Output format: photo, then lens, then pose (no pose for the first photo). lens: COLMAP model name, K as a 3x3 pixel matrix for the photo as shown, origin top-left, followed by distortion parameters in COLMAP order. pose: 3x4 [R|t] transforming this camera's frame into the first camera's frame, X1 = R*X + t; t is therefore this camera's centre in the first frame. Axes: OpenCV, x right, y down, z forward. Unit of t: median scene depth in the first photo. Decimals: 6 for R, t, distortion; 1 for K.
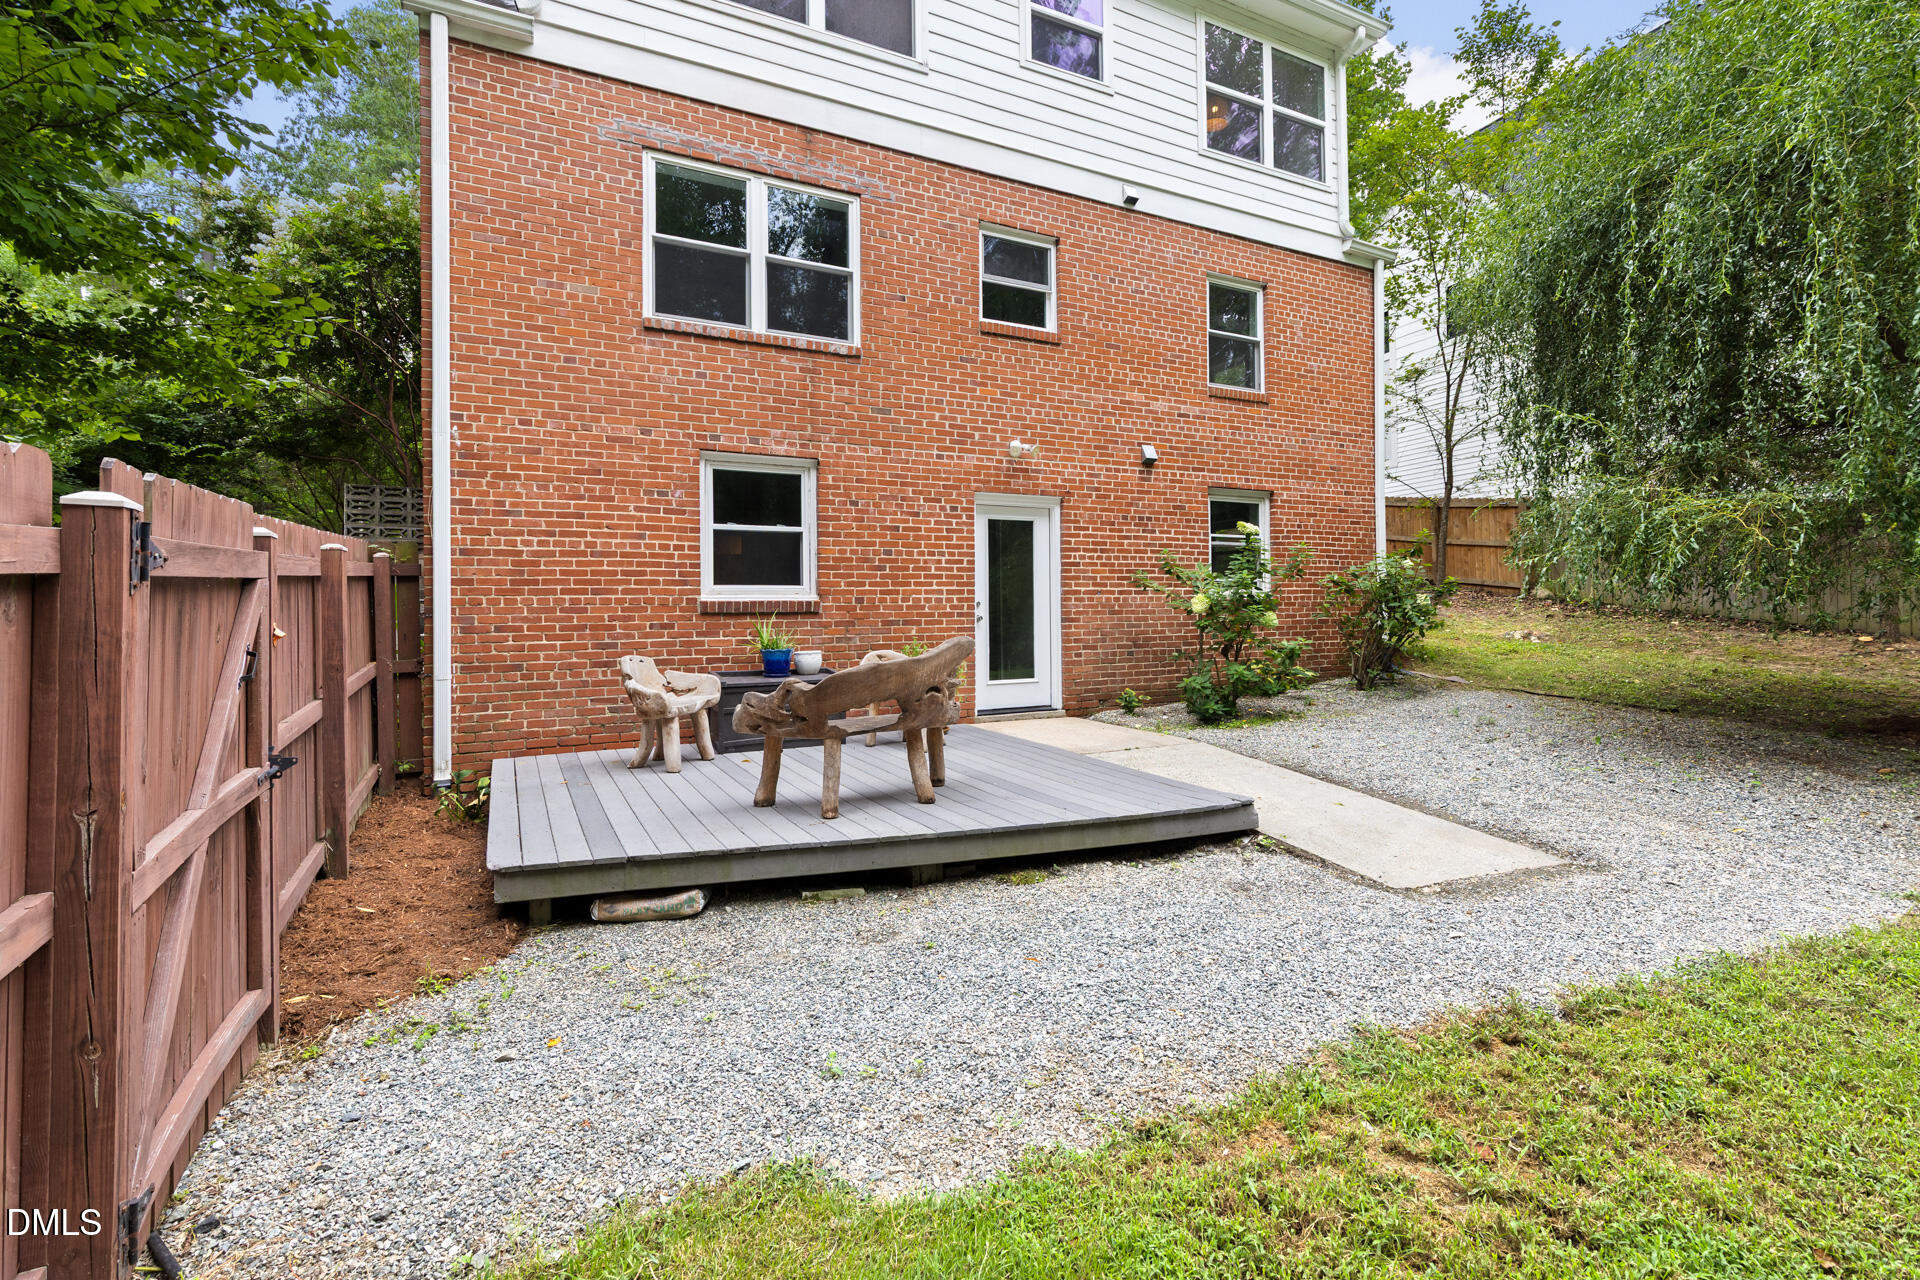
lens RADIAL K [[867.2, 0, 944.5], [0, 867.2, 601.5], [0, 0, 1]] dist [0.005325, 0.000267]
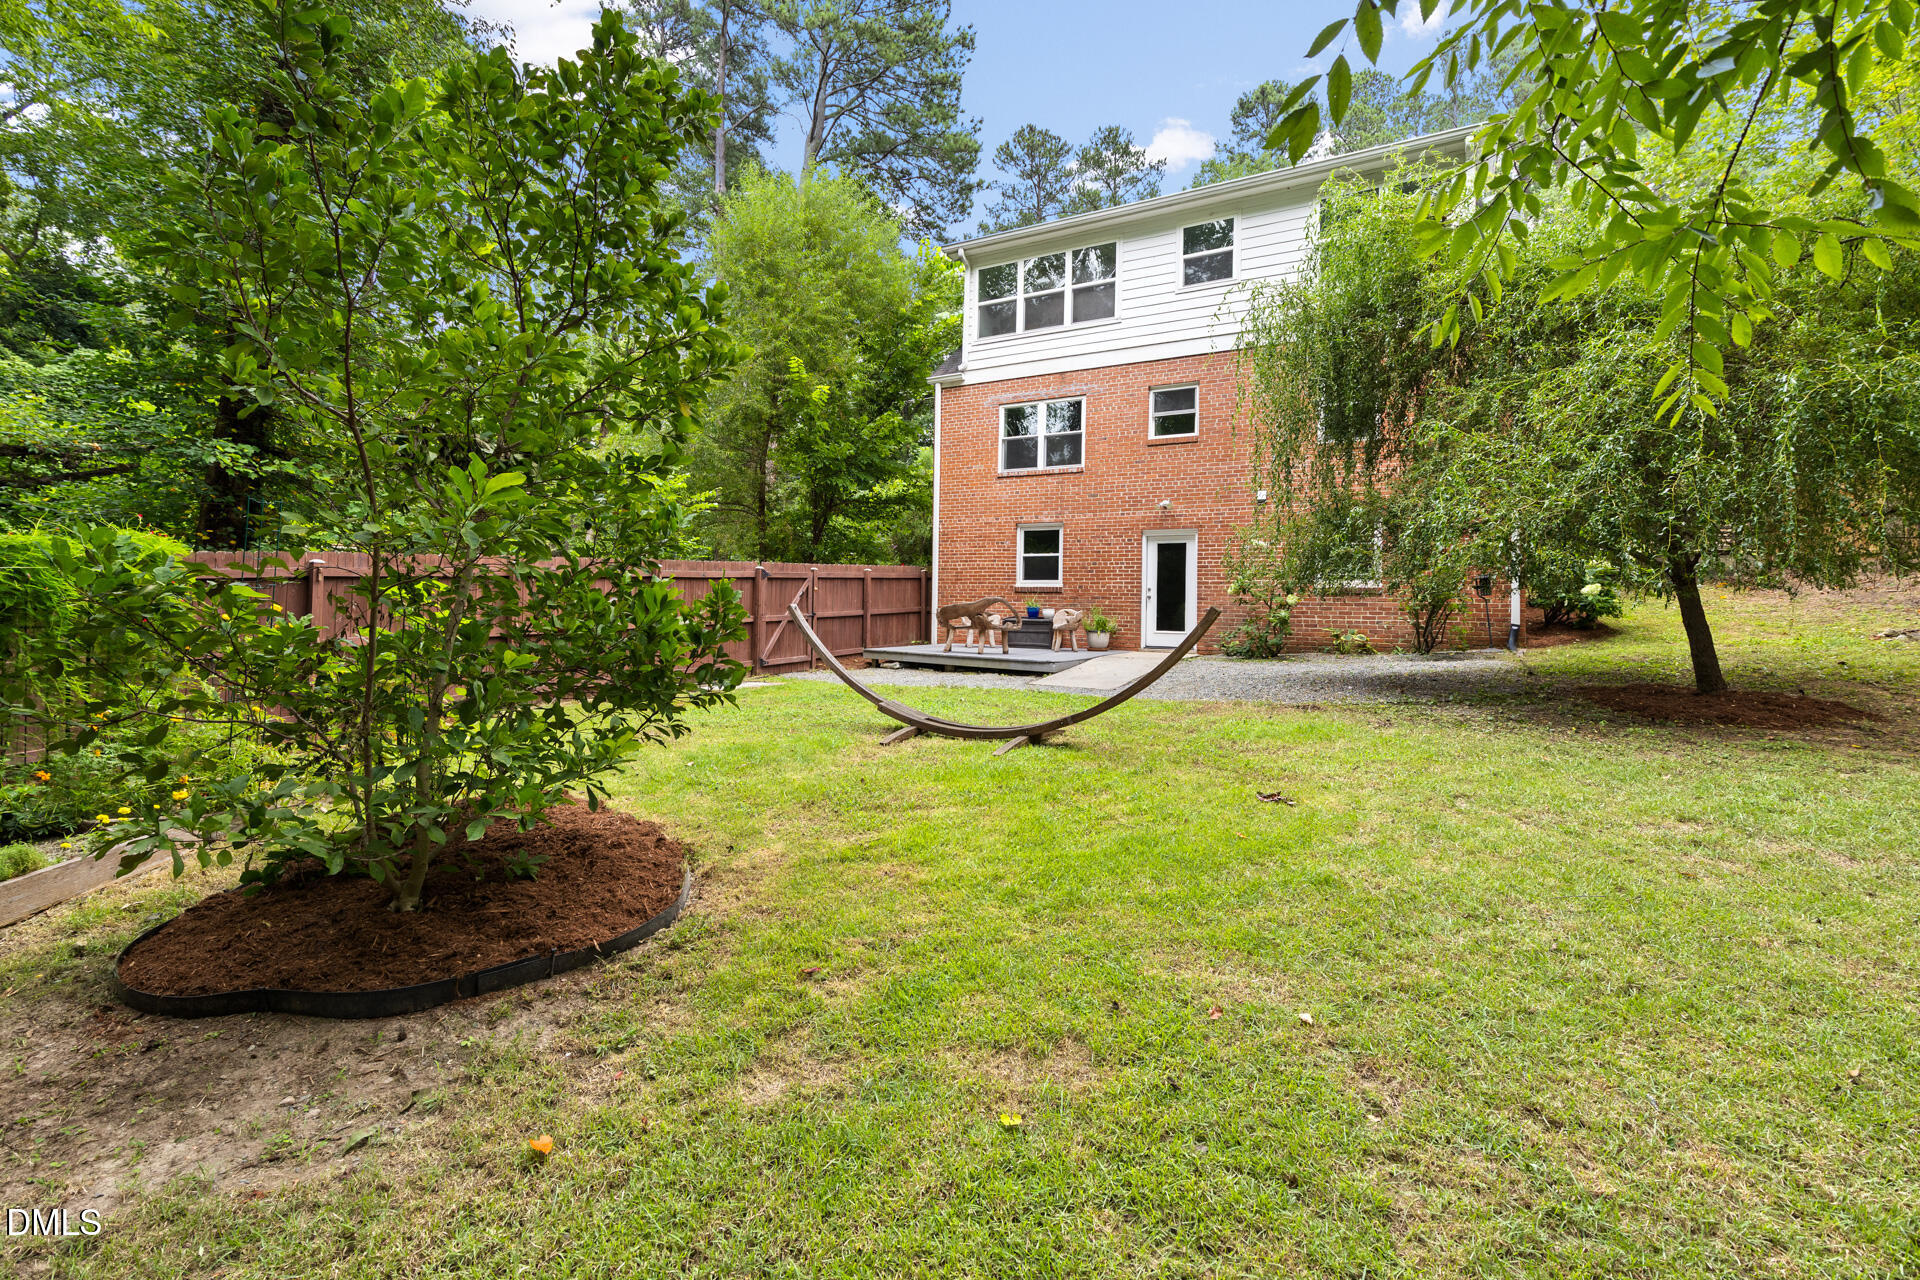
lens RADIAL K [[867.2, 0, 959.9], [0, 867.2, 596.1], [0, 0, 1]] dist [0.005325, 0.000267]
pose [[0.539848, 0.008117, -0.841723, 1.552387], [-0.015838, 0.999874, -0.000516, 0.027496], [0.841614, 0.013610, 0.539909, -0.396496]]
